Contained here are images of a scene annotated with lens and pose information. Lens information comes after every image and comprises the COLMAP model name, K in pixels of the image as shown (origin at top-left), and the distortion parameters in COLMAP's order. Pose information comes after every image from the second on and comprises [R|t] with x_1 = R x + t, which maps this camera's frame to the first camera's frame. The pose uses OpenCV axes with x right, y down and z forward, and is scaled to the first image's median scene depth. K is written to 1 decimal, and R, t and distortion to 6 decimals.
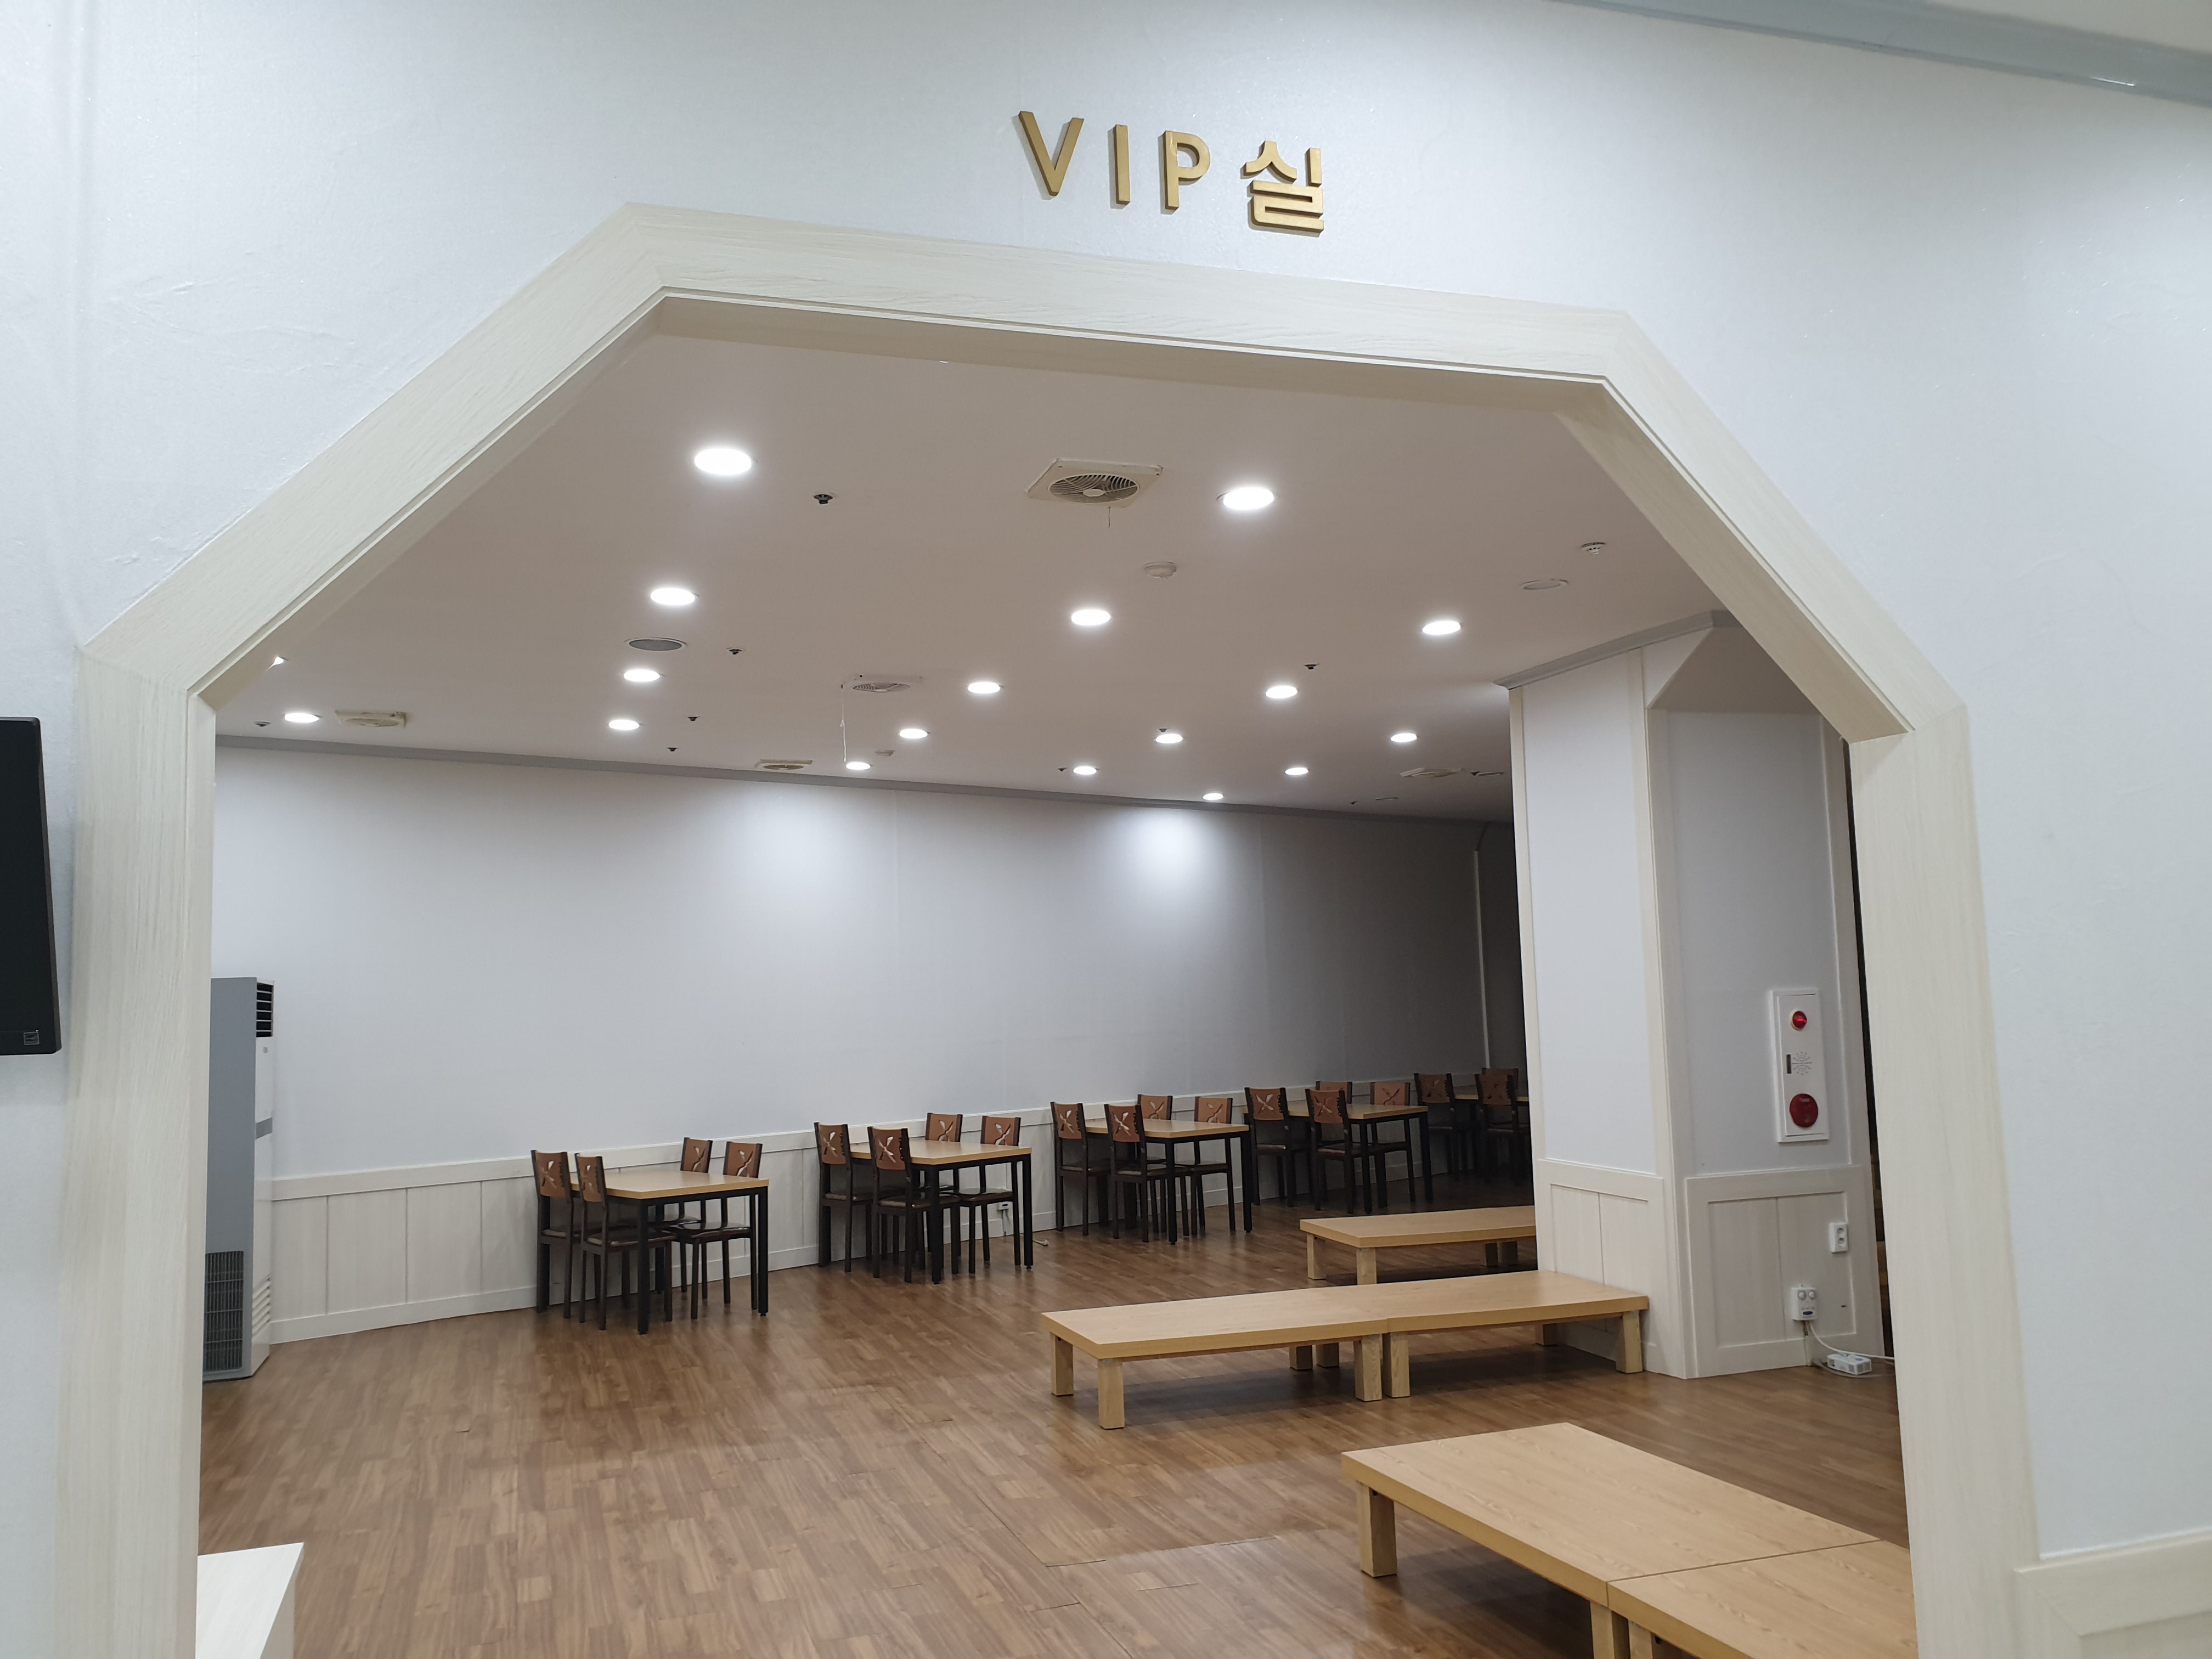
lens RADIAL K [[1741.8, 0, 1106.0], [0, 1741.8, 829.5], [0, 0, 1]] dist [0.015868, 0.001230]
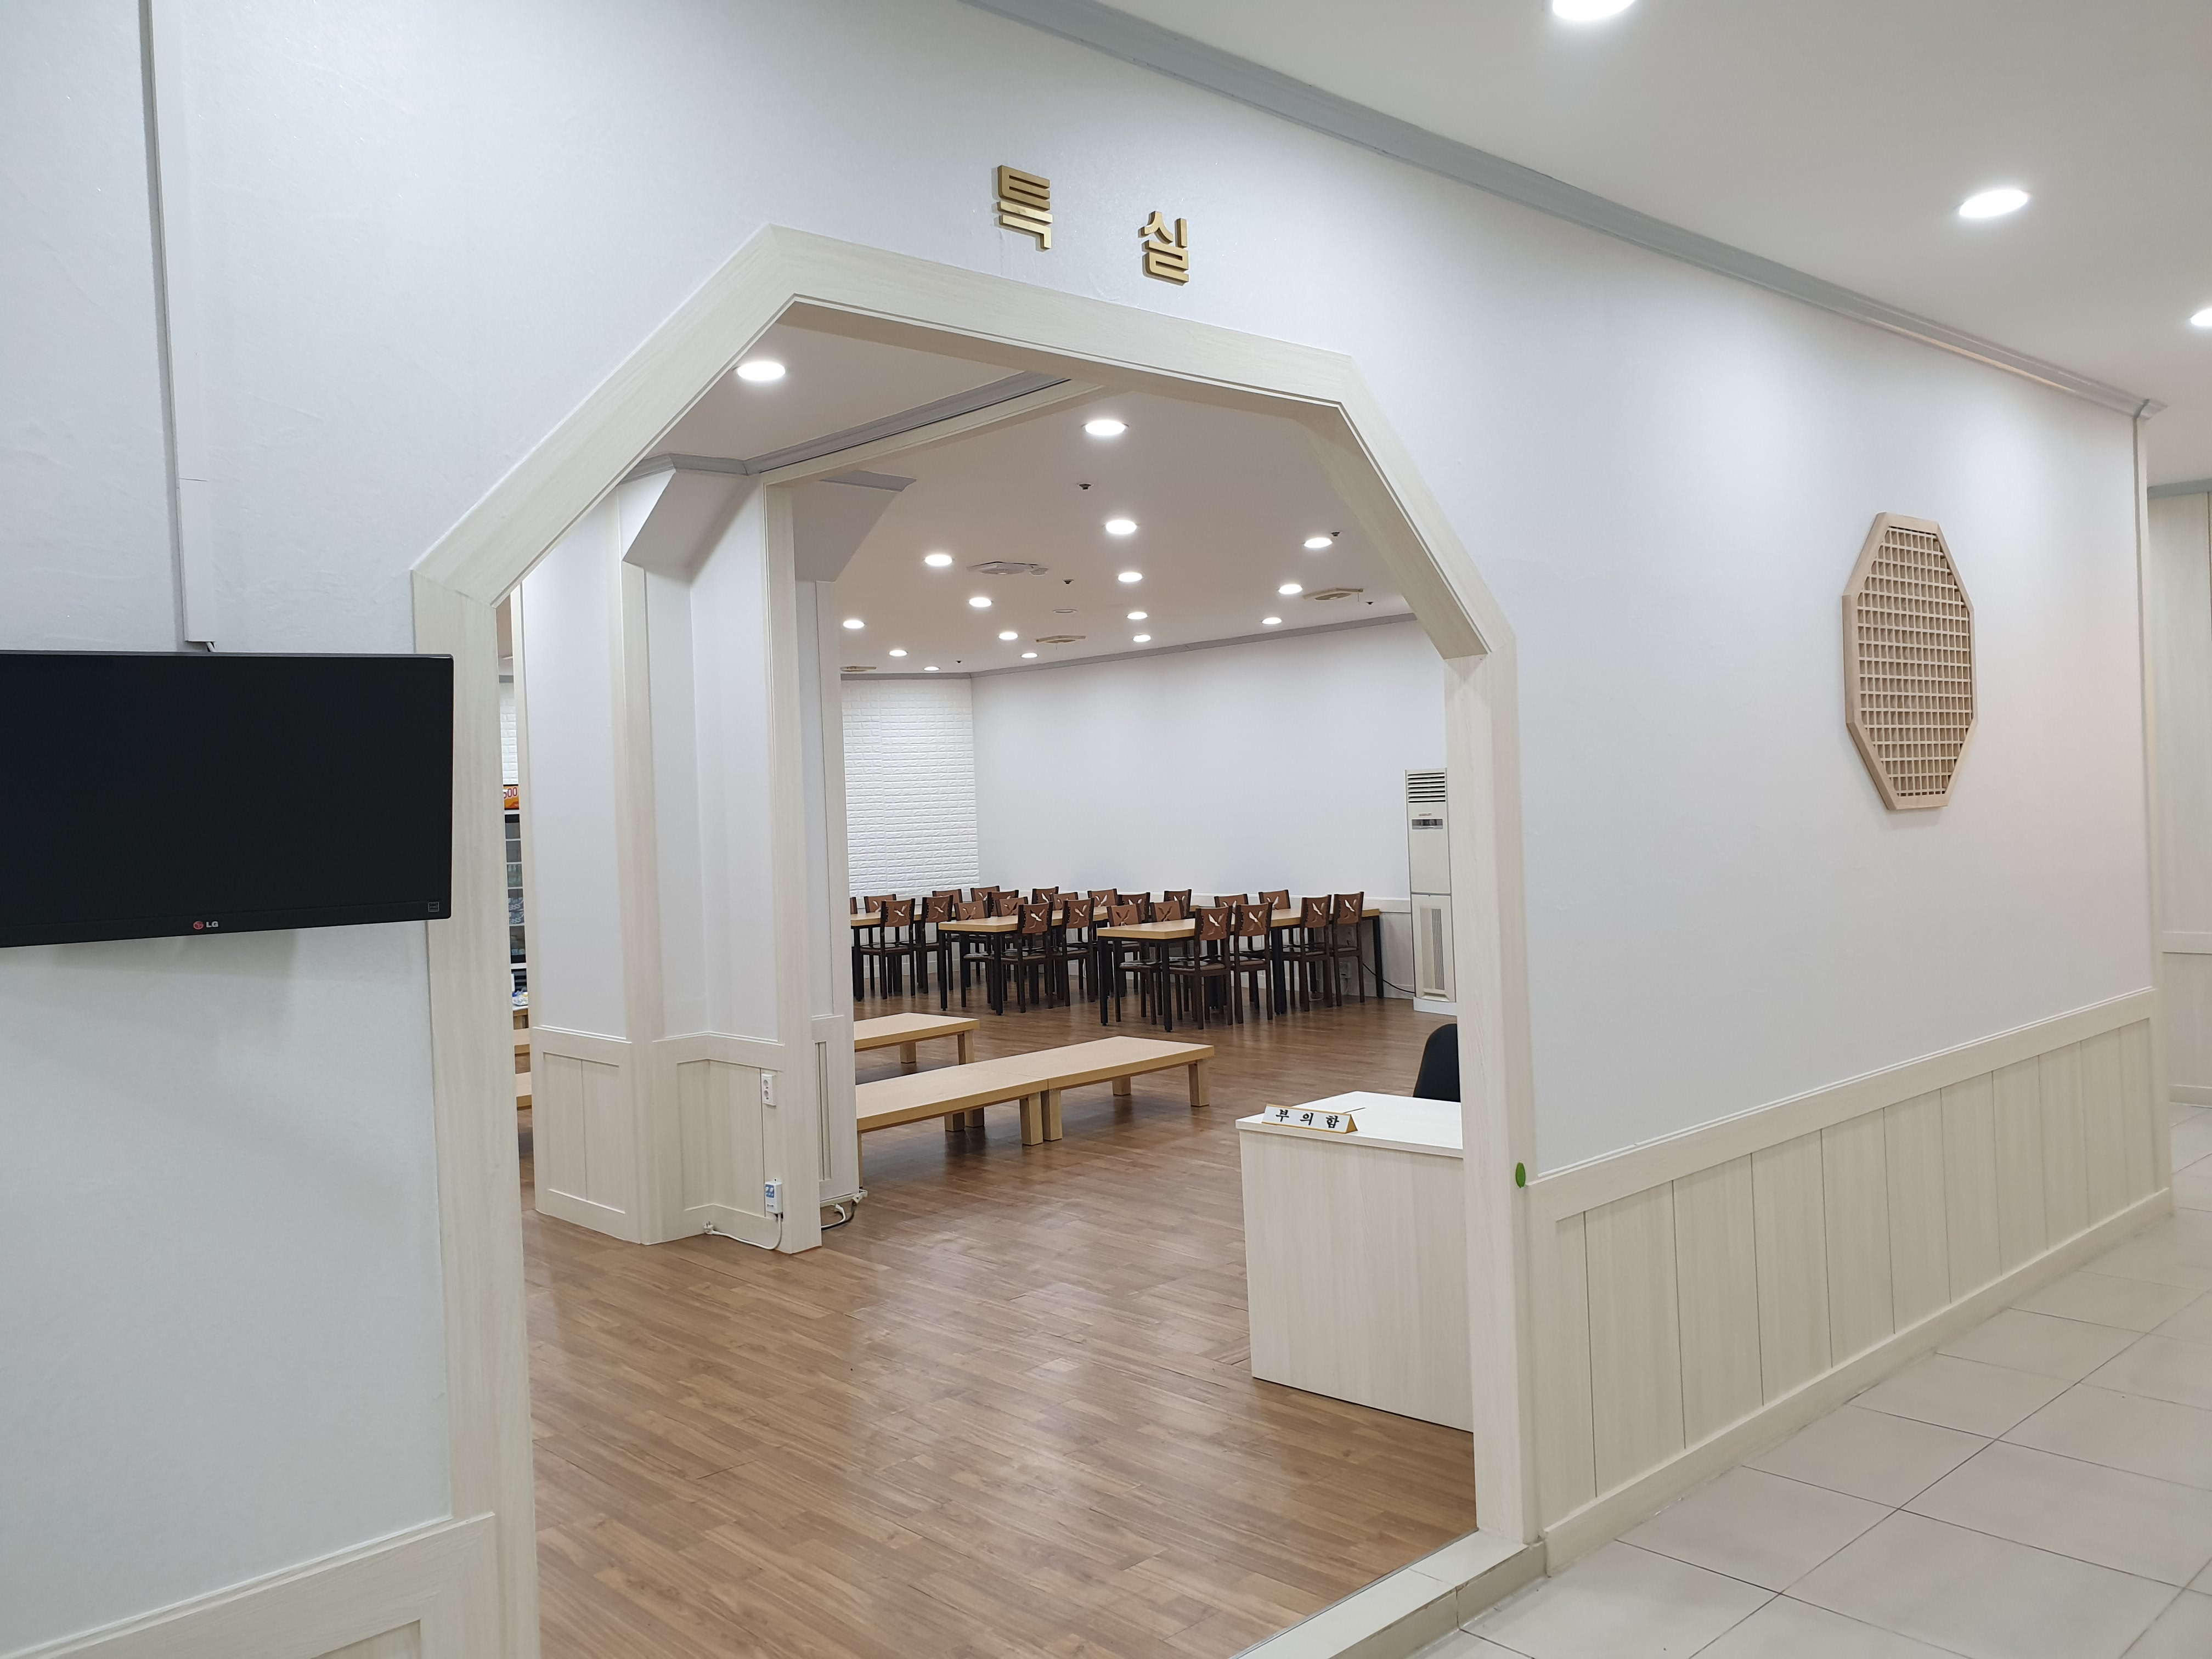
lens RADIAL K [[1741.8, 0, 1106.0], [0, 1741.8, 829.5], [0, 0, 1]] dist [0.015868, 0.001230]
pose [[0.918473, -0.003113, 0.395471, -0.485688], [-0.033106, 0.995854, 0.084725, -0.024301], [-0.394095, -0.090910, 0.914562, -0.283950]]
